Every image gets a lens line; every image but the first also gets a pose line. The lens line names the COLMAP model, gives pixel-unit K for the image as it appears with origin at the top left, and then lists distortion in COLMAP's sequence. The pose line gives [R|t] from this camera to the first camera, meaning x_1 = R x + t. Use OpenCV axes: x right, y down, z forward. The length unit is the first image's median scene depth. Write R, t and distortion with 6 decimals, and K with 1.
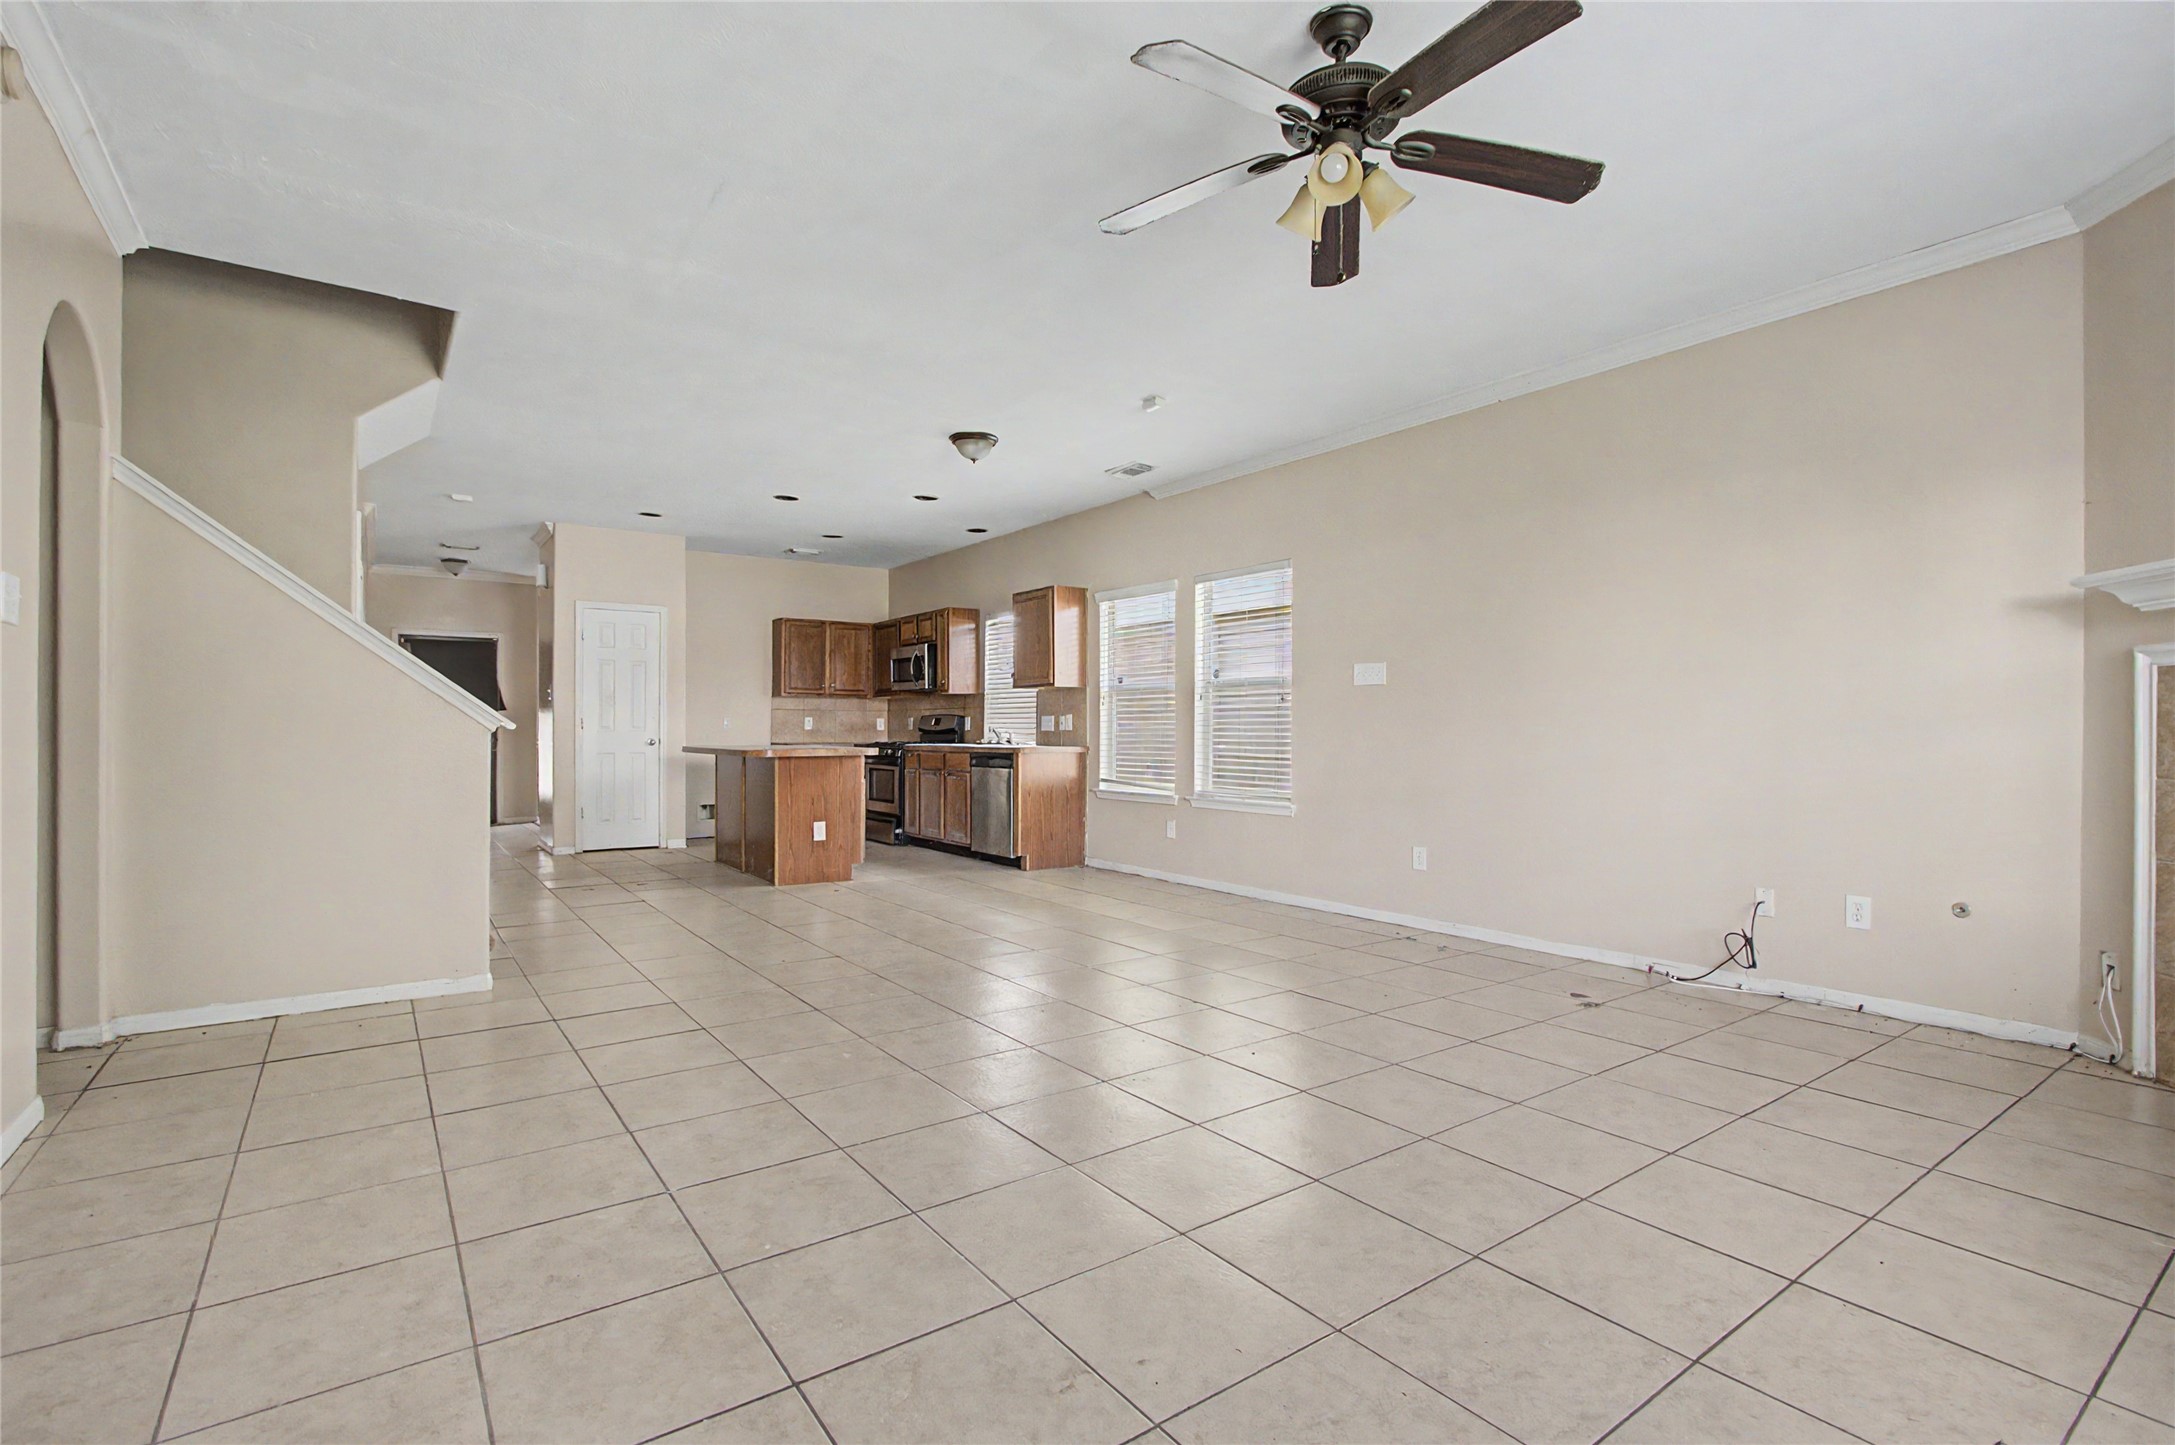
lens RADIAL K [[1012.7, 0, 1083.4], [0, 1012.7, 732.4], [0, 0, 1]] dist [-0.007490, 0.000039]
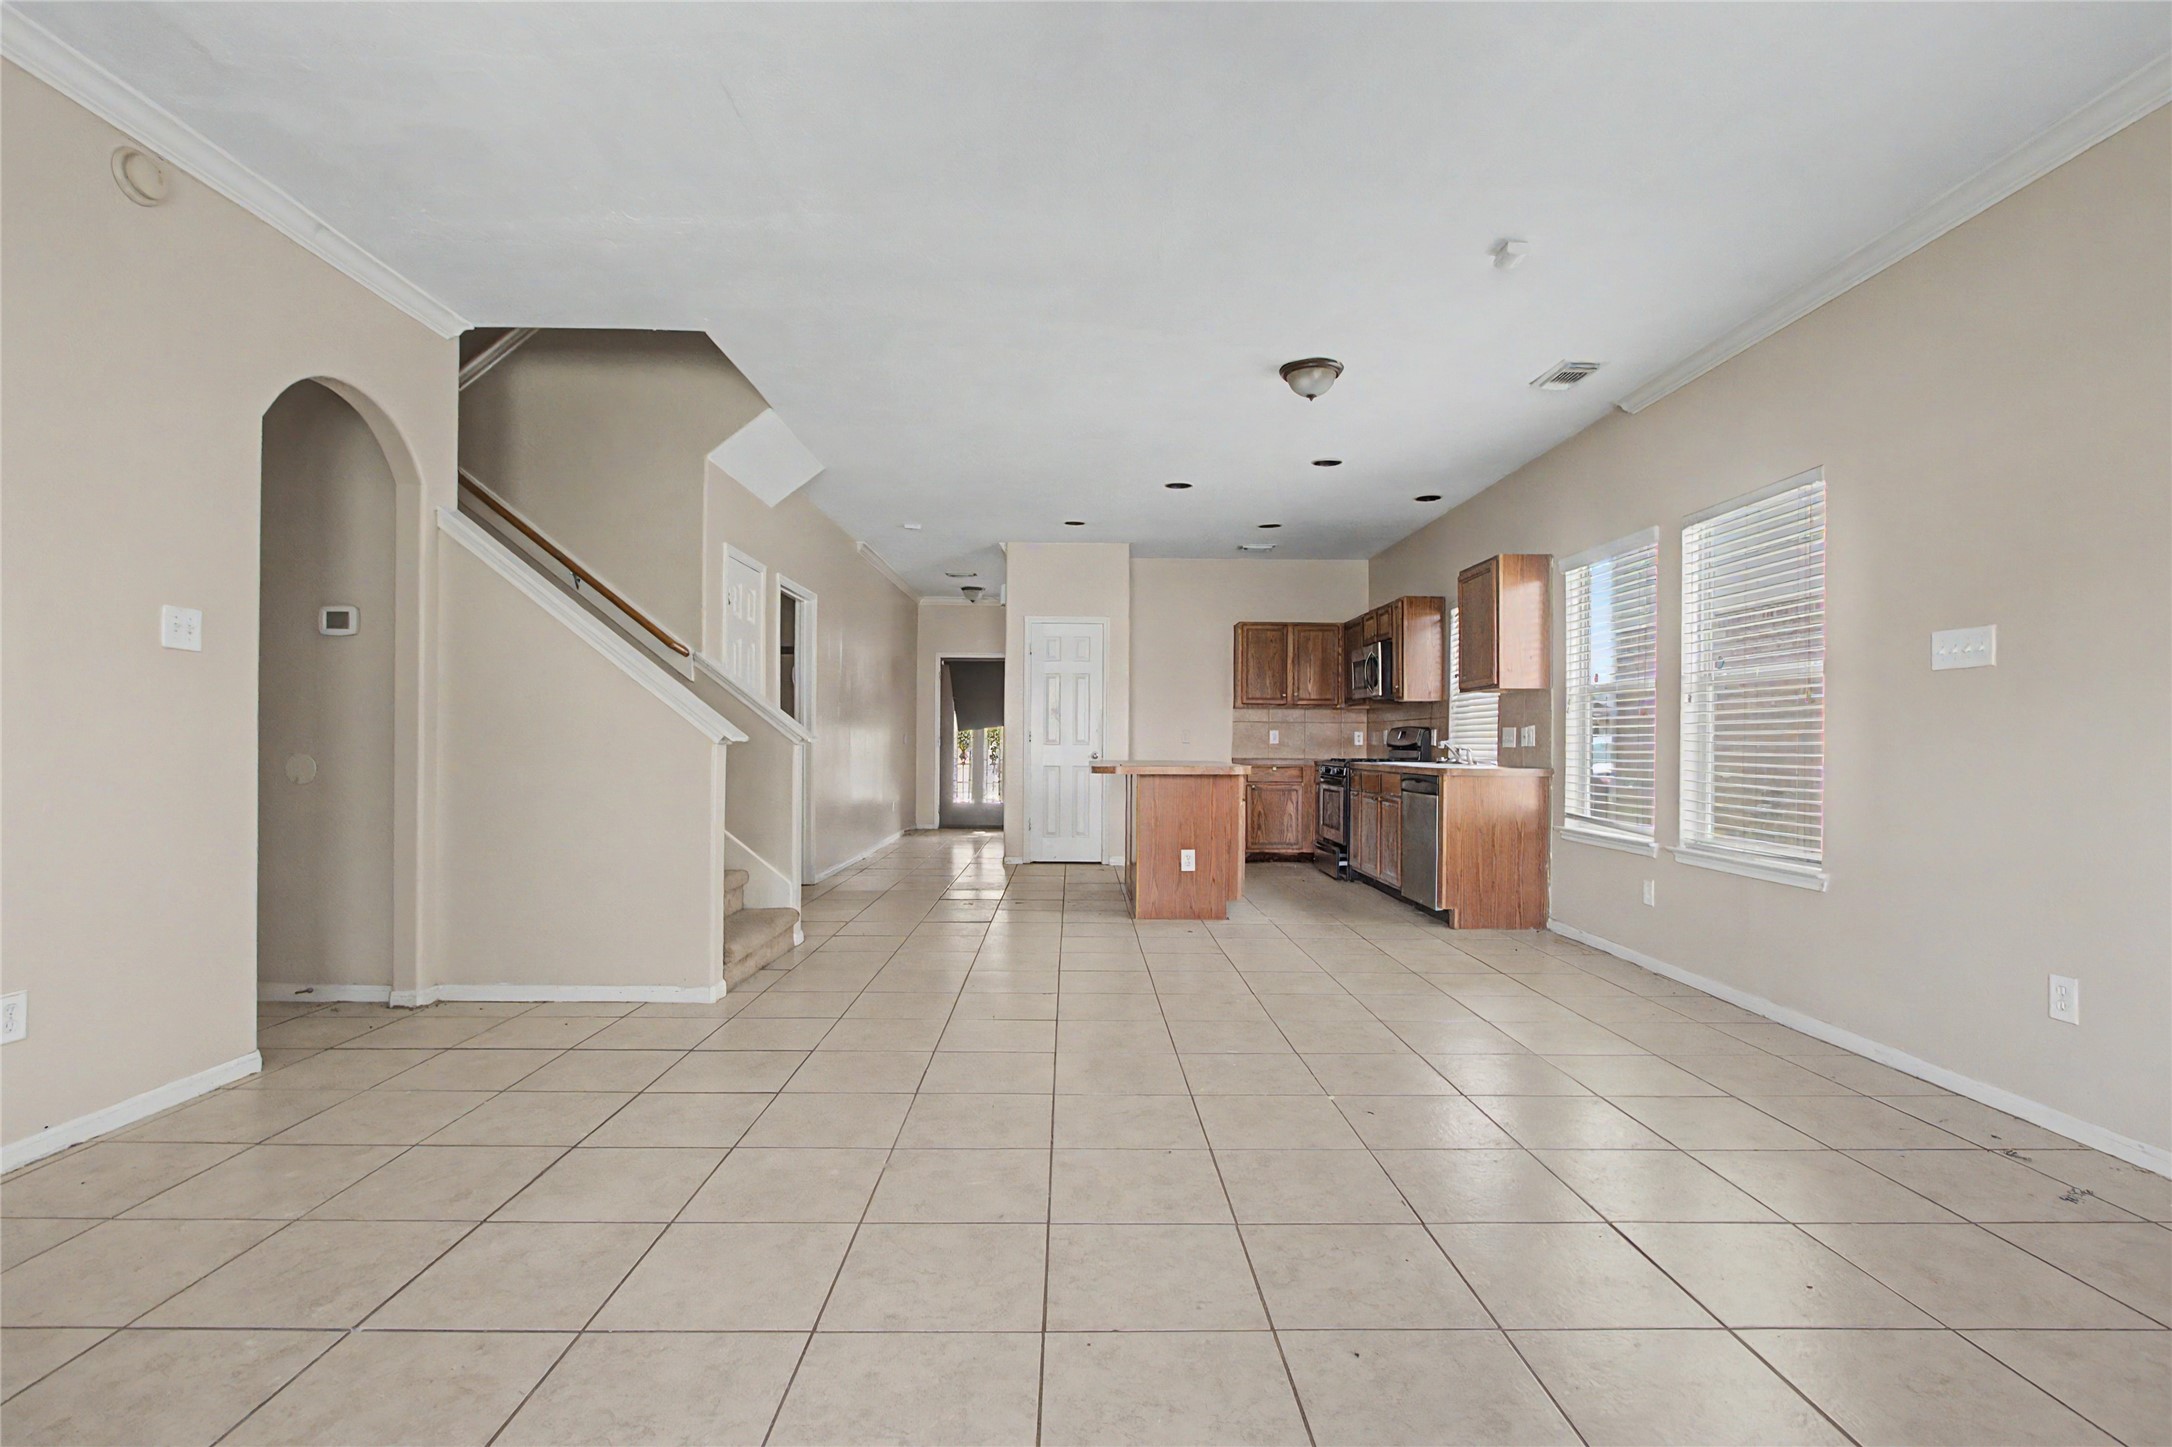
lens RADIAL K [[1022.4, 0, 1092.7], [0, 1022.4, 742.3], [0, 0, 1]] dist [-0.001866, 0.000240]
pose [[0.825447, 0.005173, -0.564456, 0.143039], [-0.007655, 0.999969, -0.002030, -0.001321], [0.564427, 0.005997, 0.825461, 0.190251]]
